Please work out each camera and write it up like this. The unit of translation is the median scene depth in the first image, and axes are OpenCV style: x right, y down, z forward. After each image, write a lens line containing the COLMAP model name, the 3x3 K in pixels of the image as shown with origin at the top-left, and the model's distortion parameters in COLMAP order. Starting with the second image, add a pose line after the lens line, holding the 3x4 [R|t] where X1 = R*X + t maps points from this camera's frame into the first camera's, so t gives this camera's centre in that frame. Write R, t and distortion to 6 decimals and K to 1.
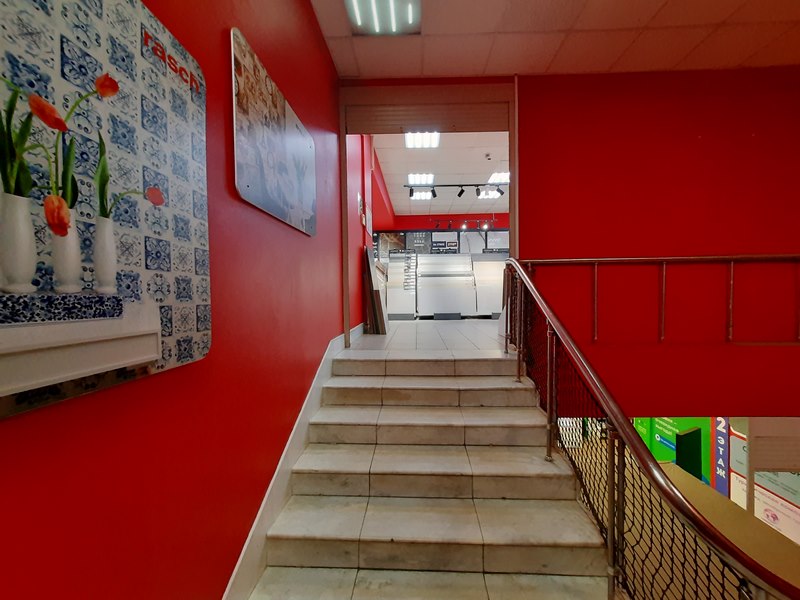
lens RADIAL K [[314.1, 0, 408.7], [0, 314.1, 298.0], [0, 0, 1]] dist [-0.004830, 0.001329]
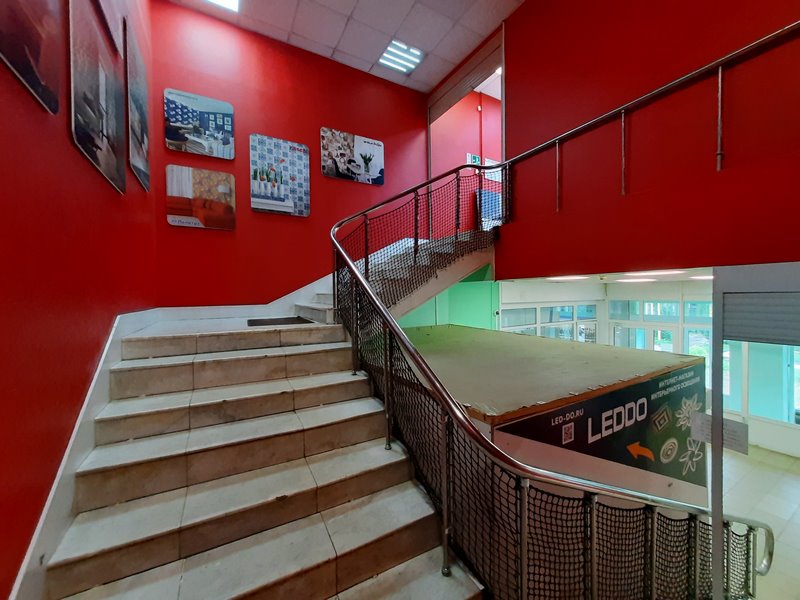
lens RADIAL K [[314.1, 0, 402.2], [0, 314.1, 297.9], [0, 0, 1]] dist [-0.004830, 0.001329]
pose [[0.537535, 0.015663, -0.843096, 2.978584], [-0.004033, 0.999864, 0.016004, 1.007759], [0.843232, -0.005203, 0.537525, -0.142800]]
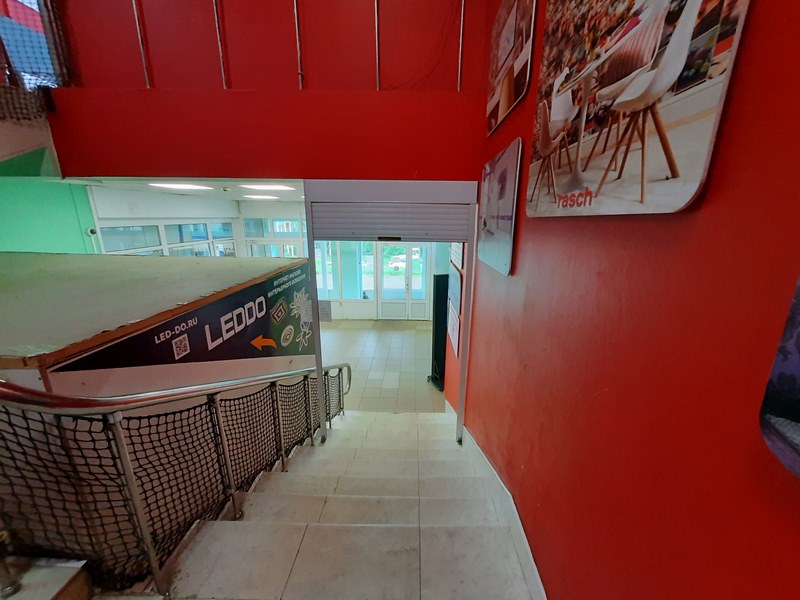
lens RADIAL K [[314.1, 0, 406.7], [0, 314.1, 301.4], [0, 0, 1]] dist [-0.004830, 0.001329]
pose [[0.999870, 0.011471, 0.011363, 3.109981], [-0.013875, 0.970338, 0.241354, 1.131994], [-0.008257, -0.241480, 0.970371, 0.027450]]
